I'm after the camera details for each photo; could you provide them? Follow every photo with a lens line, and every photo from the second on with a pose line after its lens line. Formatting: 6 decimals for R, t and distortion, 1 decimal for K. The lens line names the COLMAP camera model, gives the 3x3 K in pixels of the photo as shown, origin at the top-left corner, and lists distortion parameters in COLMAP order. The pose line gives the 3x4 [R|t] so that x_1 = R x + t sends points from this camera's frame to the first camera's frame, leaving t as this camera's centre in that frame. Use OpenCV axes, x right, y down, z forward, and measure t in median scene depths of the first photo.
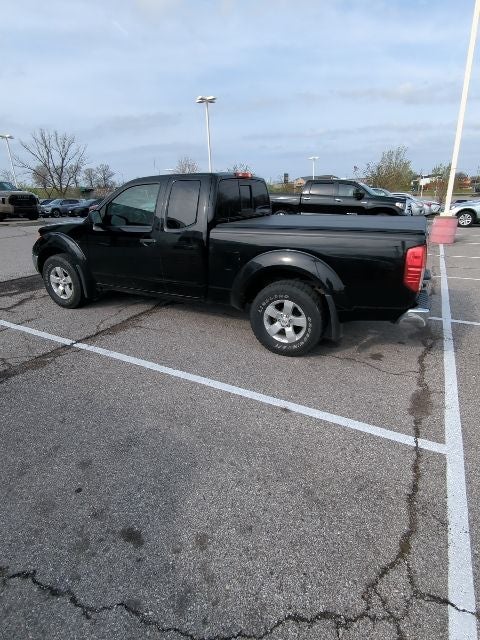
lens RADIAL K [[349.6, 0, 238.9], [0, 349.6, 315.8], [0, 0, 1]] dist [-0.003102, 0.002125]
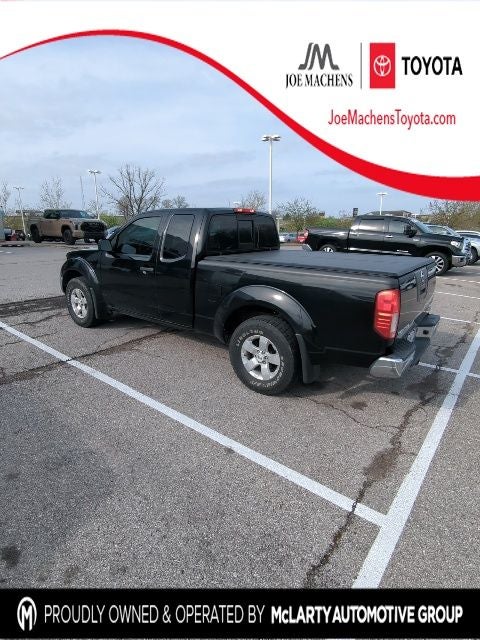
lens RADIAL K [[349.6, 0, 238.7], [0, 349.6, 317.5], [0, 0, 1]] dist [-0.003102, 0.002125]
pose [[0.982727, 0.072758, -0.170157, 0.205219], [-0.085947, 0.993733, -0.071466, -0.018219], [0.163891, 0.084856, 0.982822, 0.021469]]
